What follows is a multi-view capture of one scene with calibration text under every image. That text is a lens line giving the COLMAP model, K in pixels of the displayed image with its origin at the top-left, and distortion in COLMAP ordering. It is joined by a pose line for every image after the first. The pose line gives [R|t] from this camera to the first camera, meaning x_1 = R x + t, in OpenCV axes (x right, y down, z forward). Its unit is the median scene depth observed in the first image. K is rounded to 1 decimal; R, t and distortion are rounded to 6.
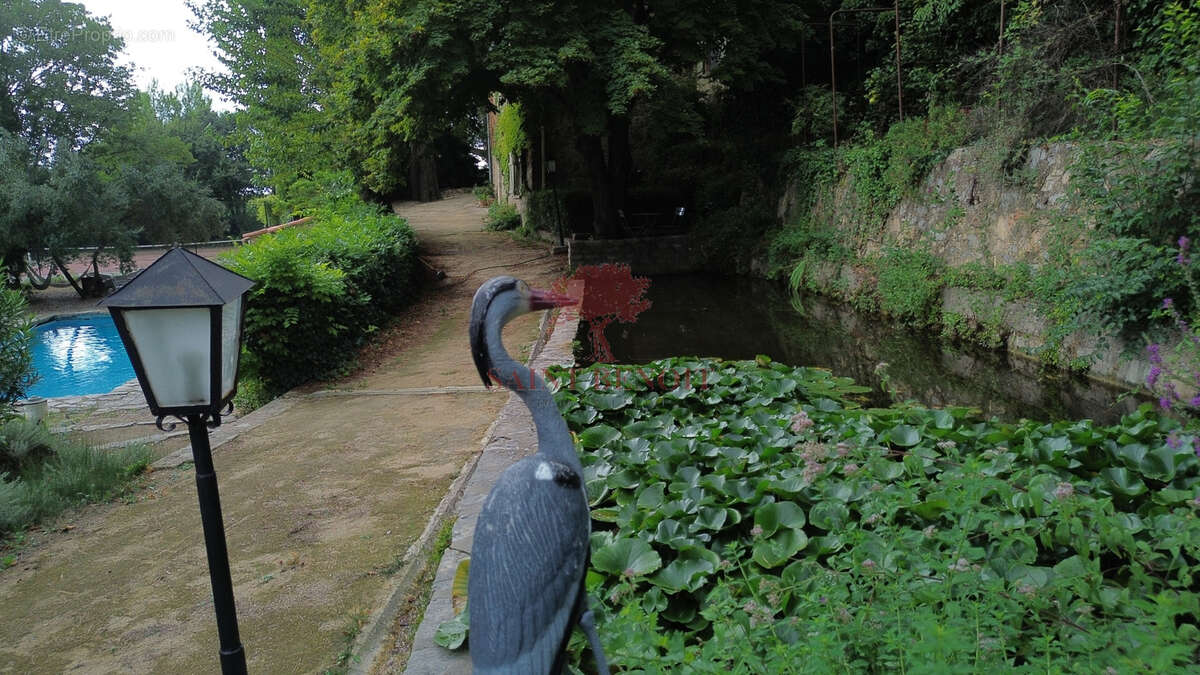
lens RADIAL K [[842.2, 0, 590.5], [0, 842.2, 332.9], [0, 0, 1]] dist [0.068700, -0.065193]
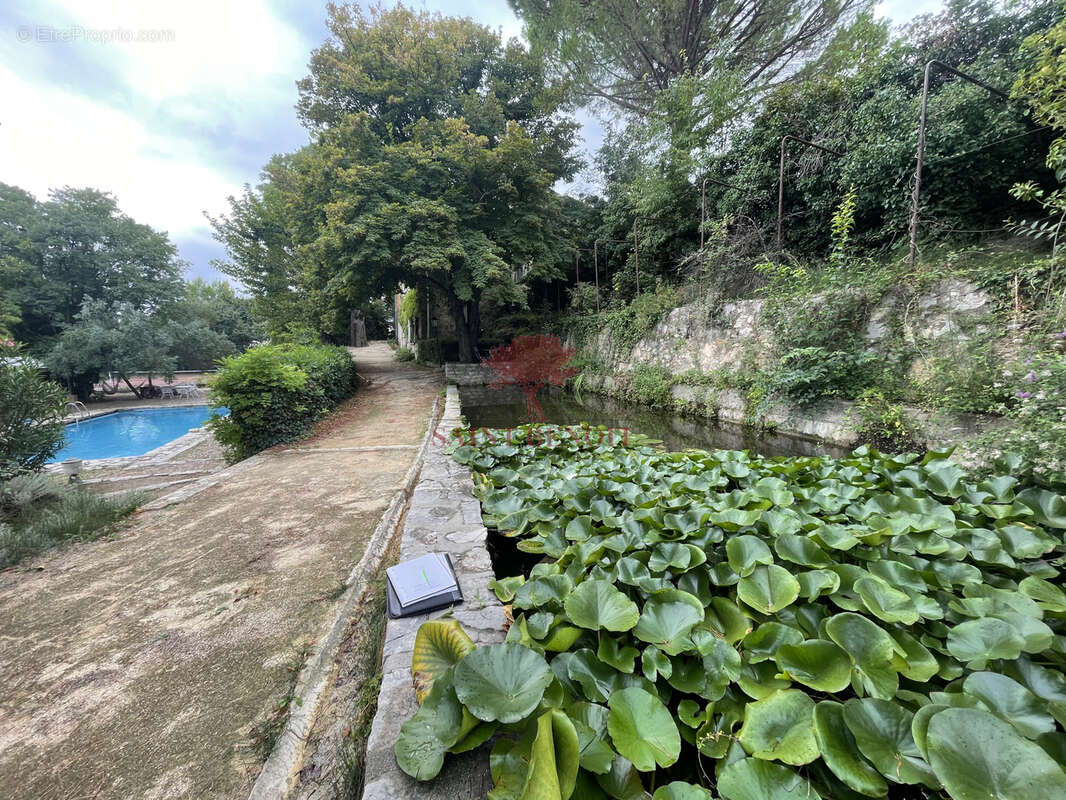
lens RADIAL K [[428.5, 0, 531.4], [0, 428.5, 398.6], [0, 0, 1]] dist [-0.002105, -0.000030]
pose [[0.981165, 0.005403, 0.193098, -0.035313], [0.004808, 0.998616, -0.052372, 0.016180], [-0.193113, 0.052314, 0.979781, 0.146935]]
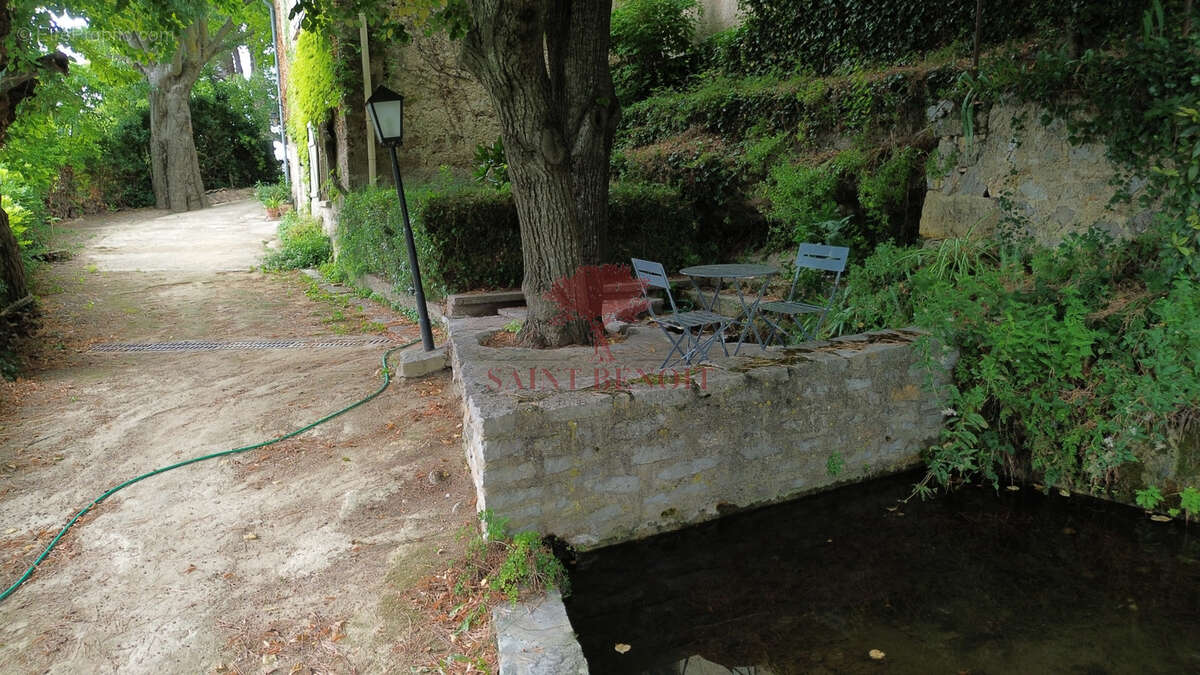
lens RADIAL K [[842.2, 0, 604.1], [0, 842.2, 333.3], [0, 0, 1]] dist [0.068700, -0.065193]
pose [[0.980057, -0.034785, 0.195649, -0.057002], [0.035259, 0.999378, 0.001059, -0.200378], [-0.195564, 0.005860, 0.980673, 1.194576]]
